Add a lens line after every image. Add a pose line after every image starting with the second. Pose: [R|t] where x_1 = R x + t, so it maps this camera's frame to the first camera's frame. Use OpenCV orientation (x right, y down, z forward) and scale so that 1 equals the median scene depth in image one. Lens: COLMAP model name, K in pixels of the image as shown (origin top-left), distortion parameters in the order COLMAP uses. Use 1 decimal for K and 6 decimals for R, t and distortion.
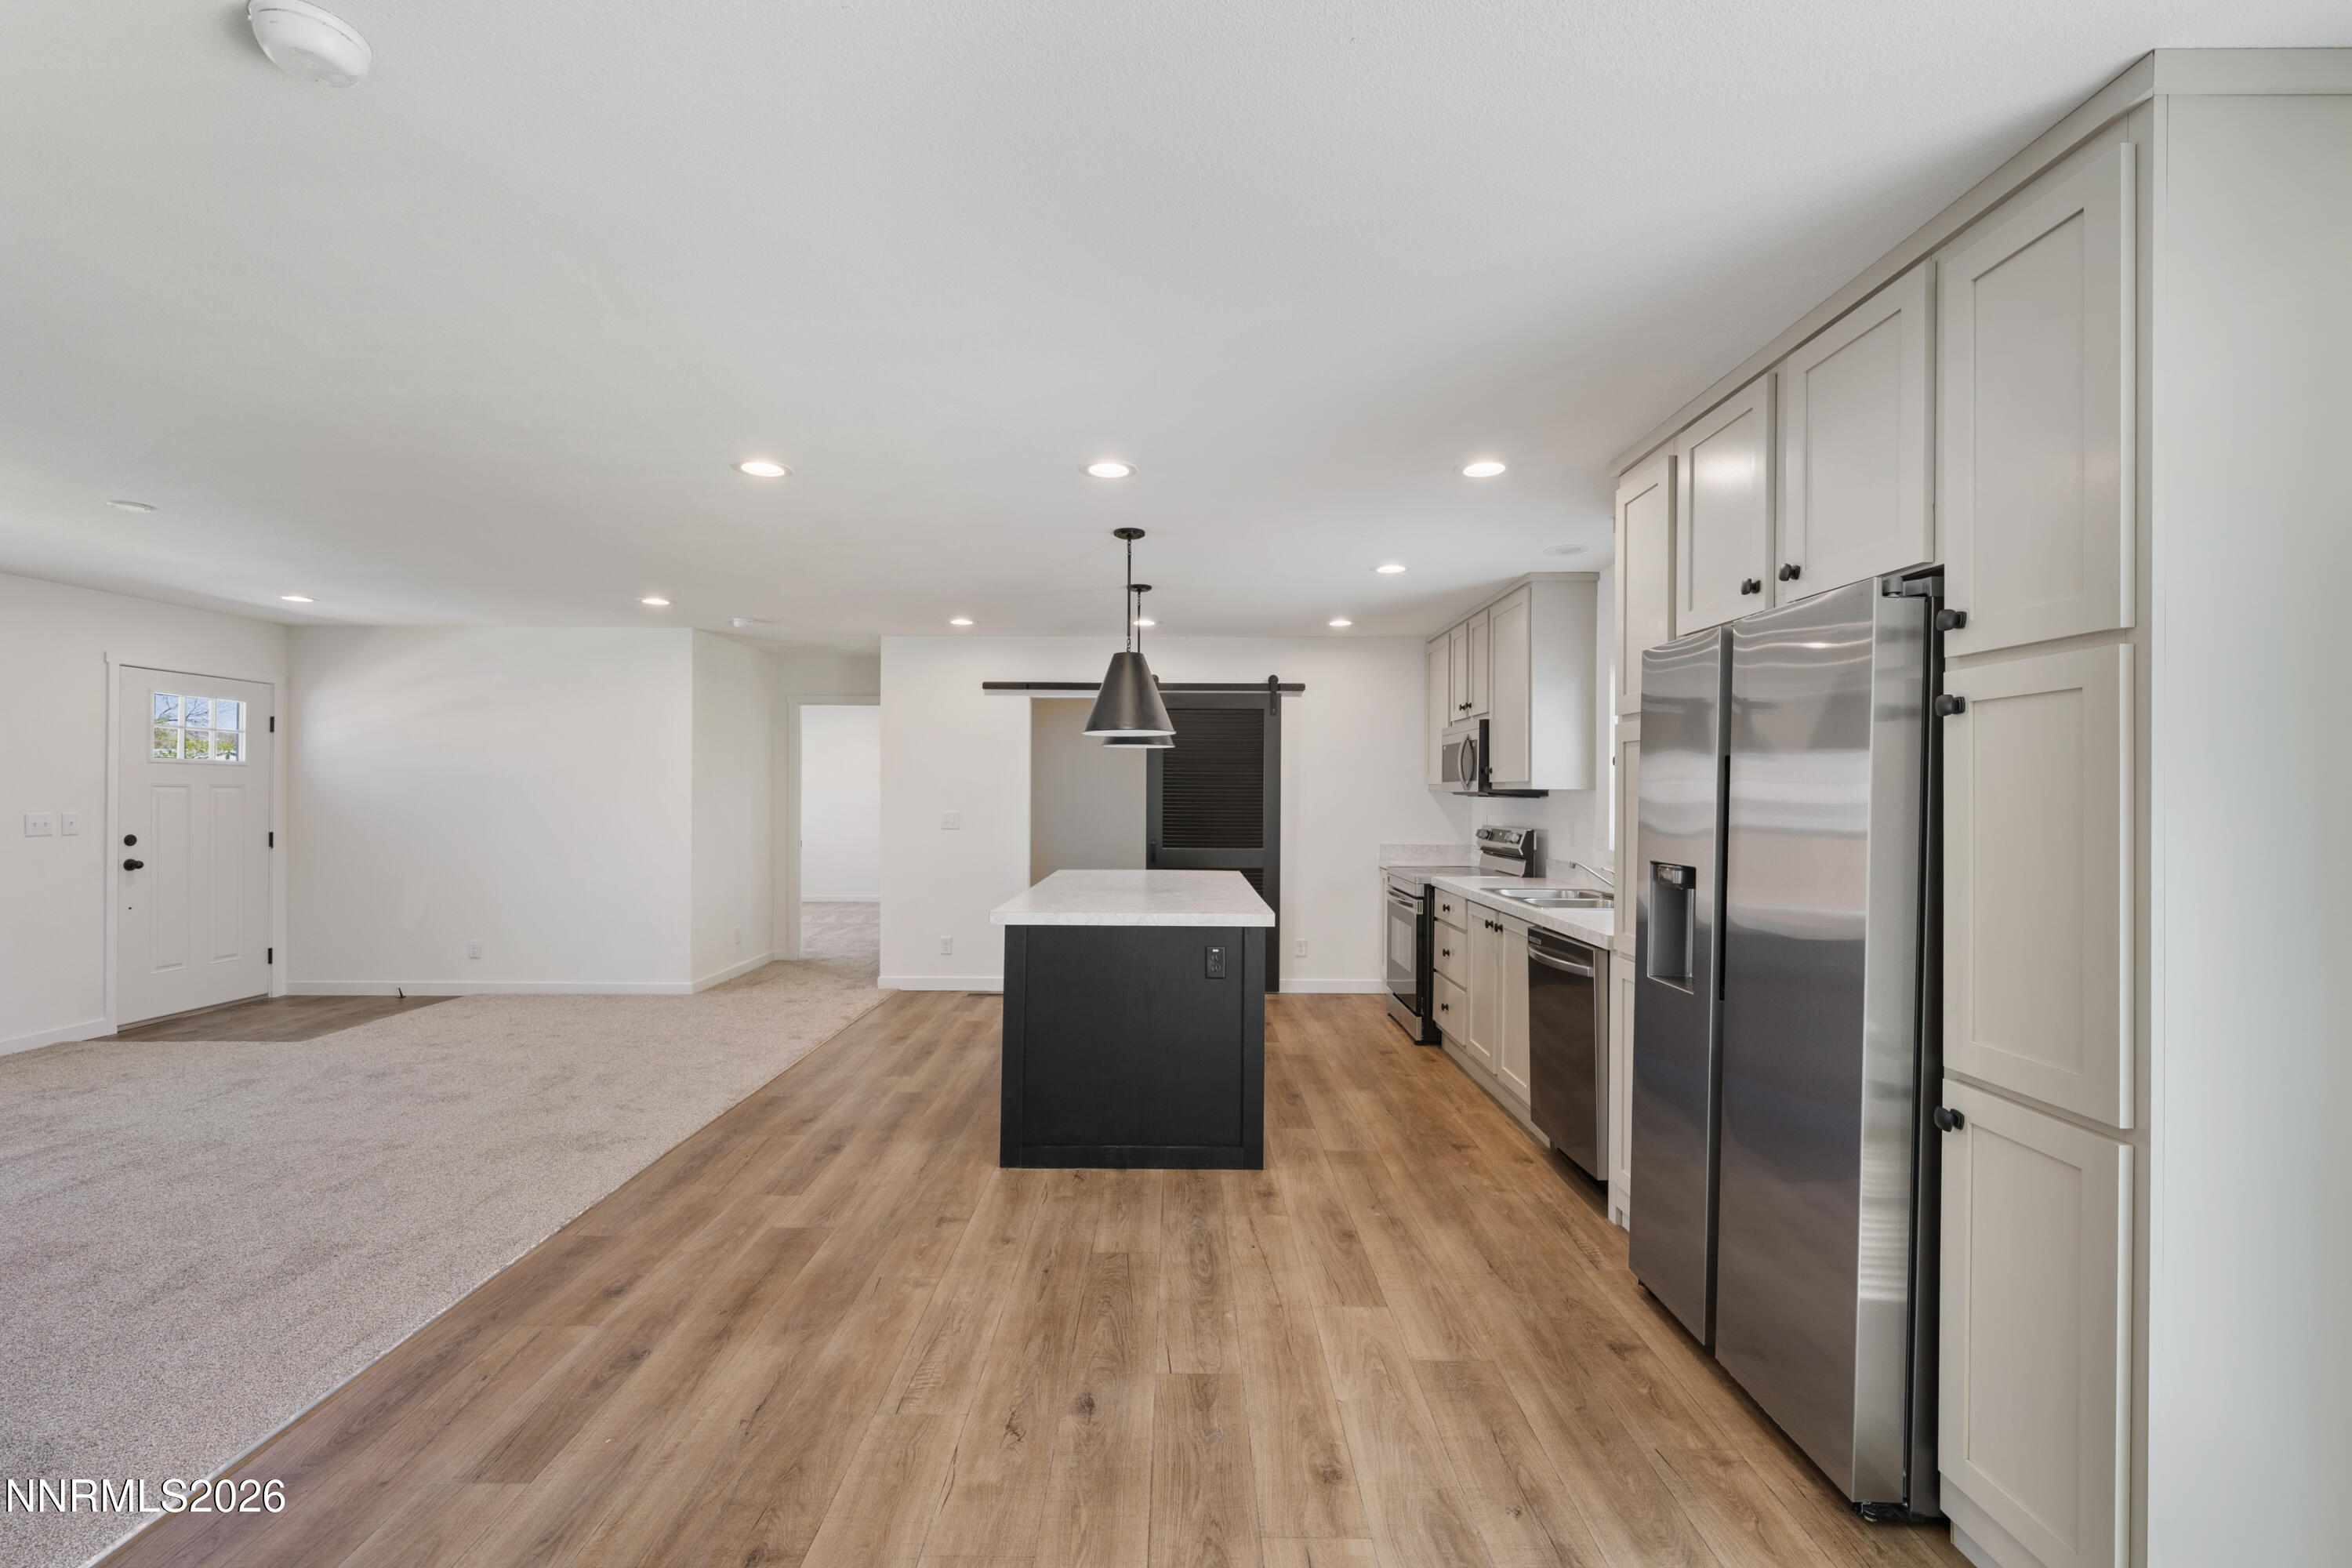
lens RADIAL K [[973.0, 0, 1175.9], [0, 973.0, 789.3], [0, 0, 1]] dist [-0.003275, -0.000191]
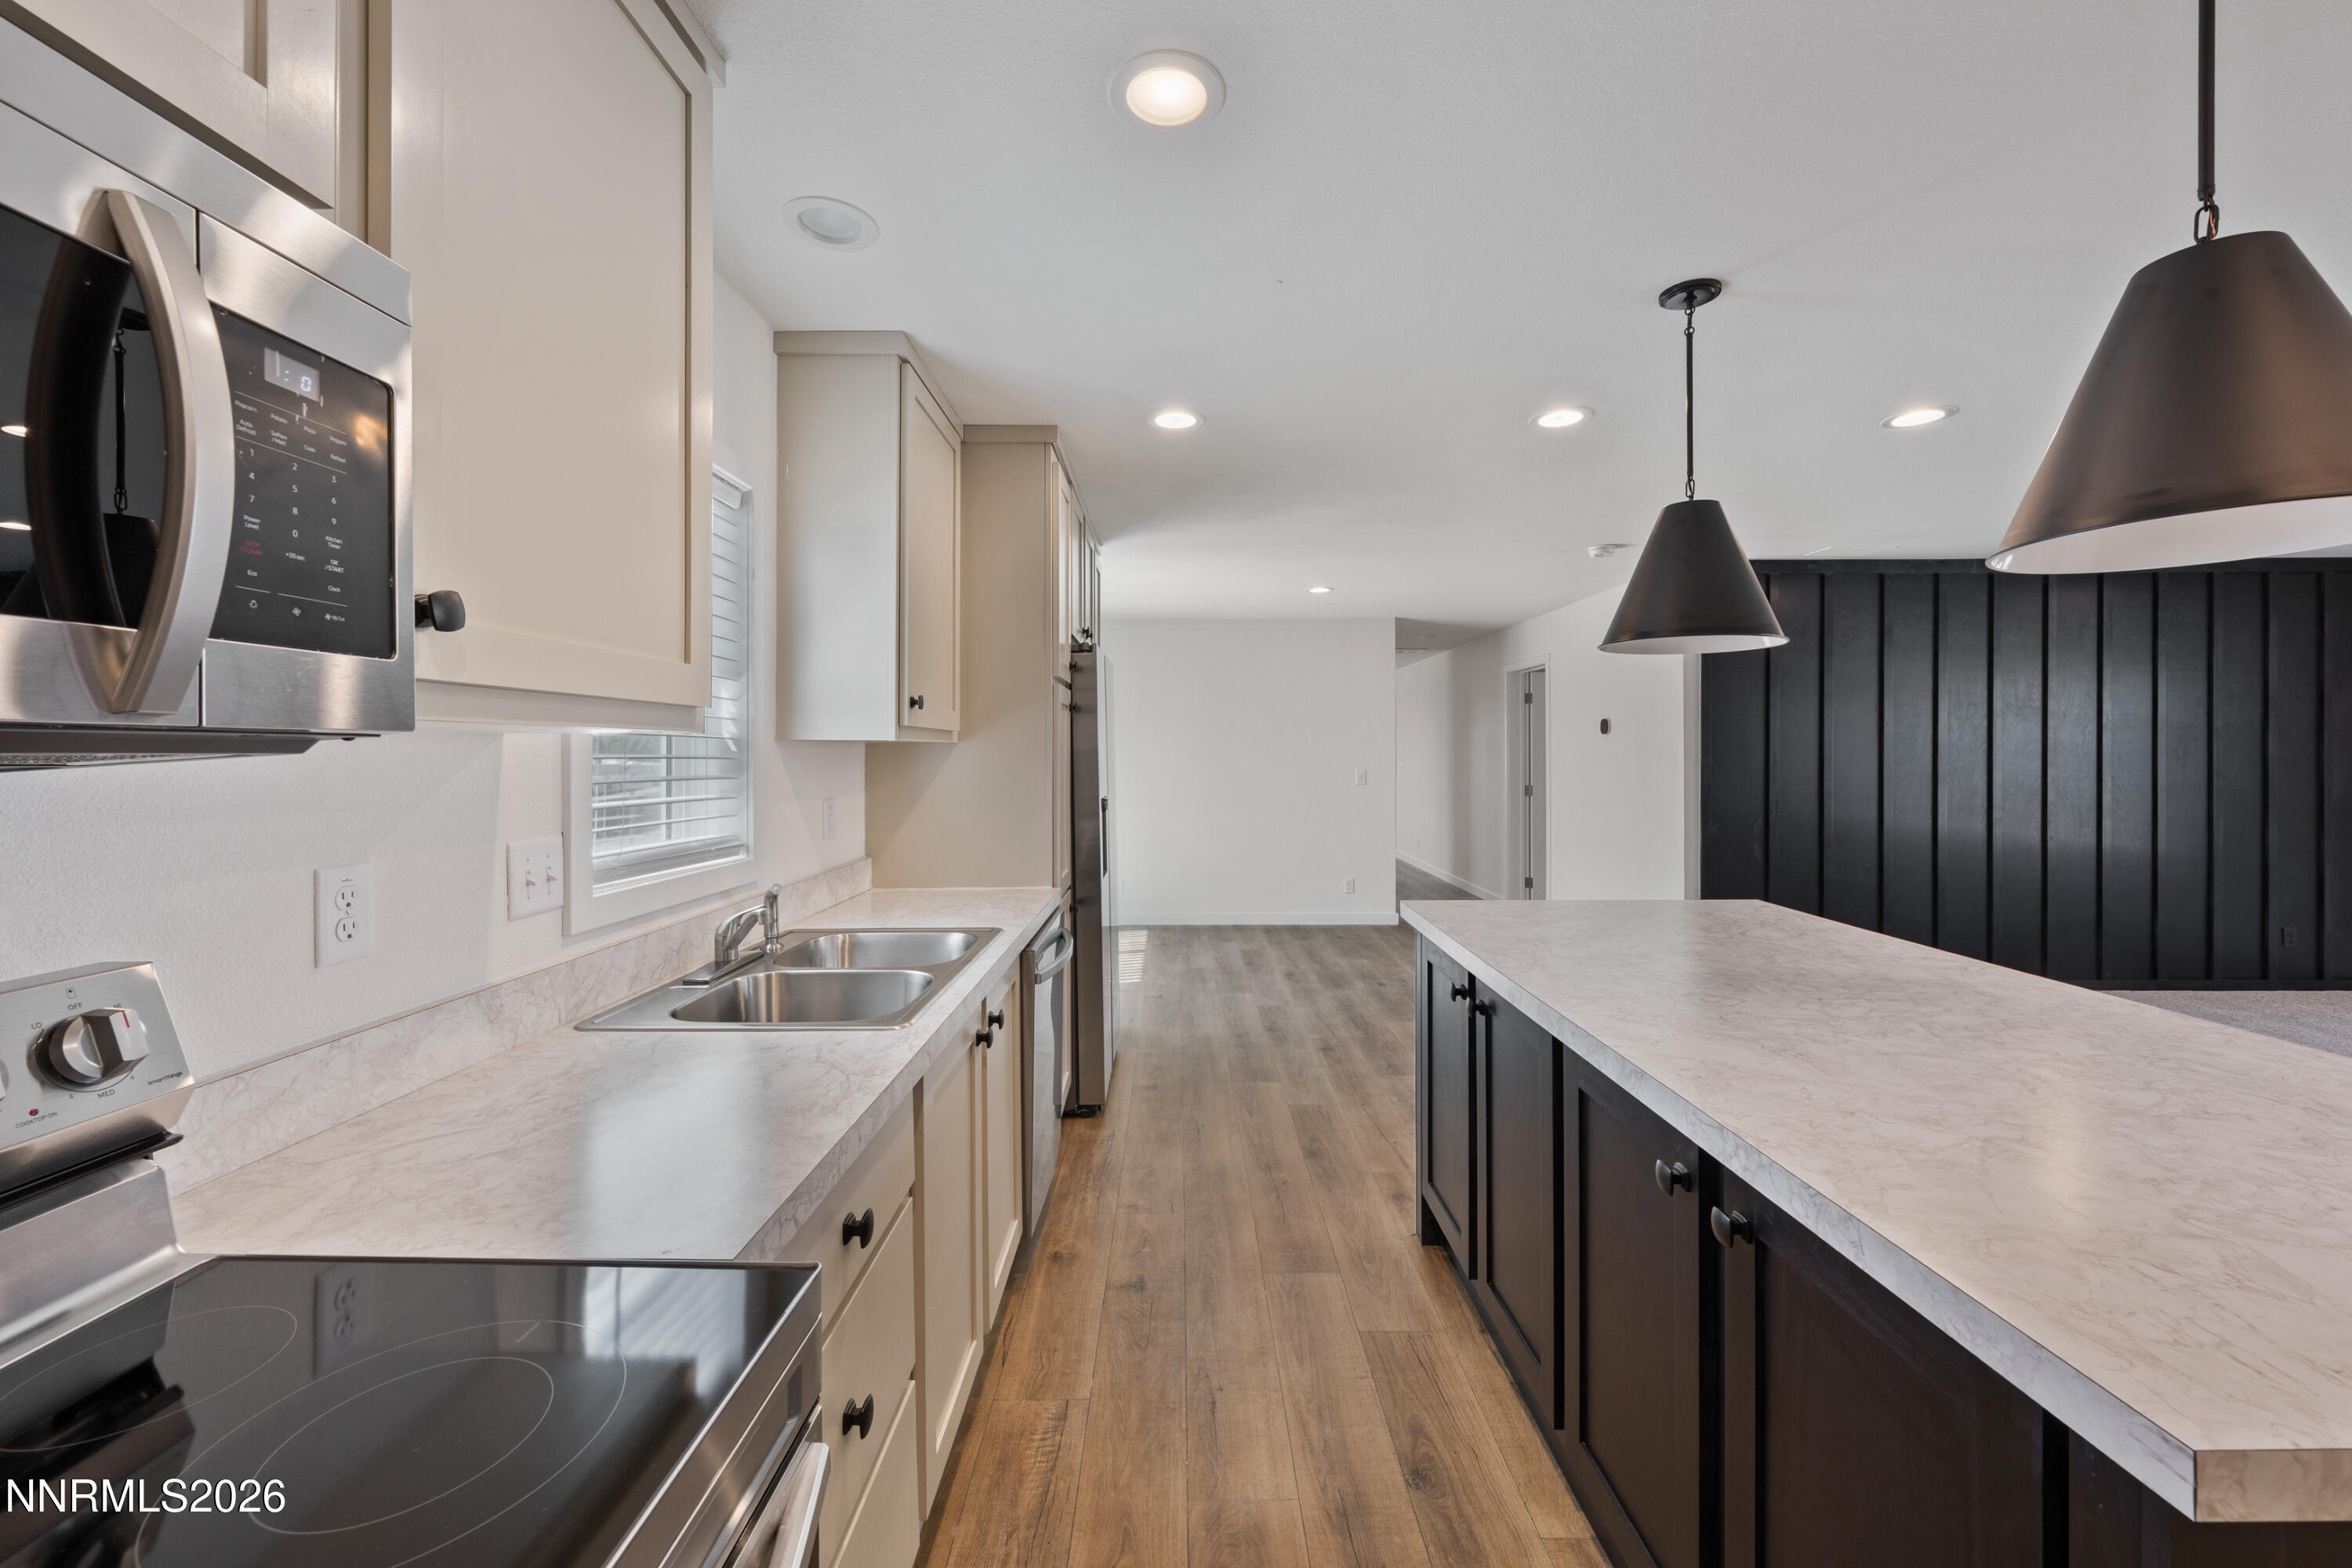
lens RADIAL K [[910.4, 0, 1172.1], [0, 910.4, 753.4], [0, 0, 1]] dist [-0.001028, -0.000027]
pose [[-0.999982, -0.004028, 0.004353, 0.185084], [-0.004034, 0.999991, -0.001246, 0.005358], [-0.004348, -0.001263, -0.999990, 1.128008]]
